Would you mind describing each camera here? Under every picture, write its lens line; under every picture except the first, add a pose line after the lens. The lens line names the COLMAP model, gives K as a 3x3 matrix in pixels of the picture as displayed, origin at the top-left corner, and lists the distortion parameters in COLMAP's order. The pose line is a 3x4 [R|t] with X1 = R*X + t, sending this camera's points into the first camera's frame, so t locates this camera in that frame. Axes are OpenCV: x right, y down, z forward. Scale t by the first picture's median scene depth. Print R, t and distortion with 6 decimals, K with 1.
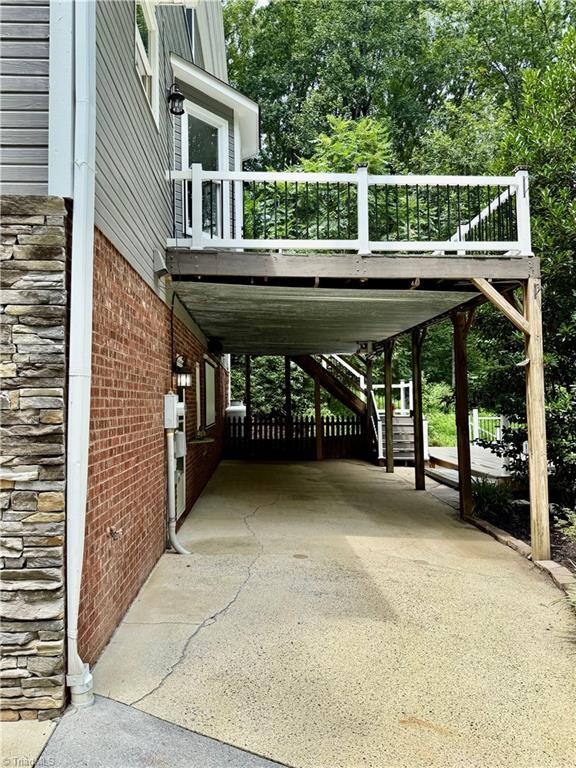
lens RADIAL K [[534.5, 0, 288.0], [0, 534.5, 384.0], [0, 0, 1]] dist [0.146972, -0.282264]
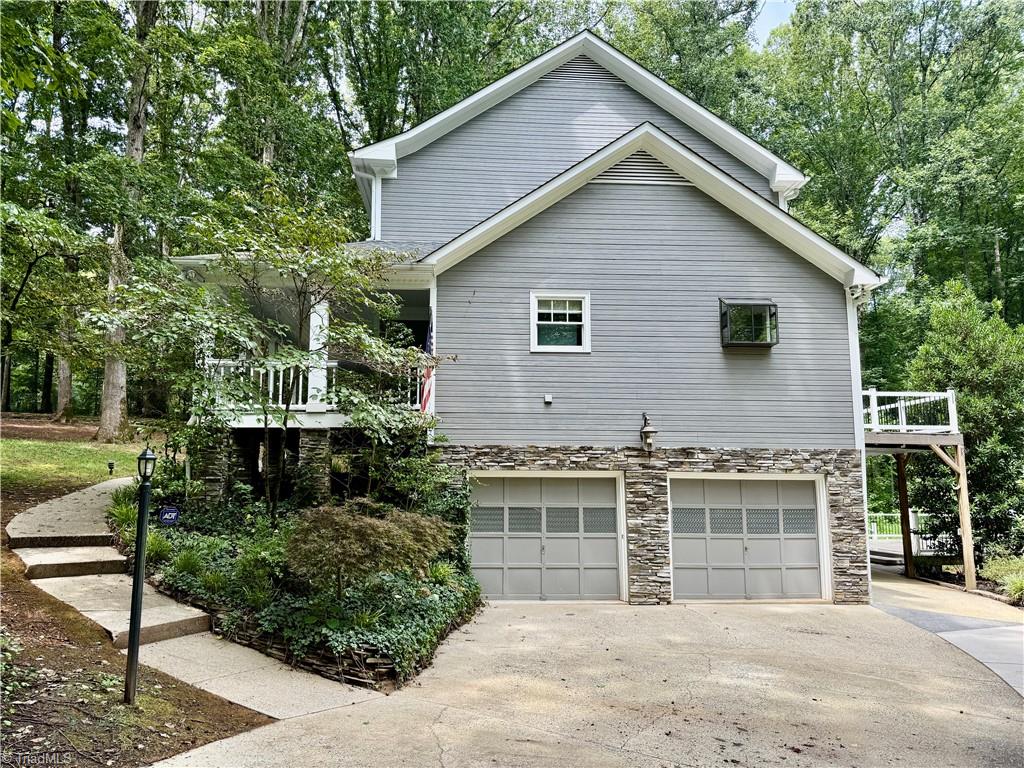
lens RADIAL K [[712.6, 0, 505.8], [0, 712.6, 385.4], [0, 0, 1]] dist [0.146972, -0.282264]
pose [[0.999800, 0.019956, 0.001396, -1.212543], [-0.019696, 0.994172, -0.105990, -0.099834], [-0.003503, 0.105941, 0.994366, -1.631611]]
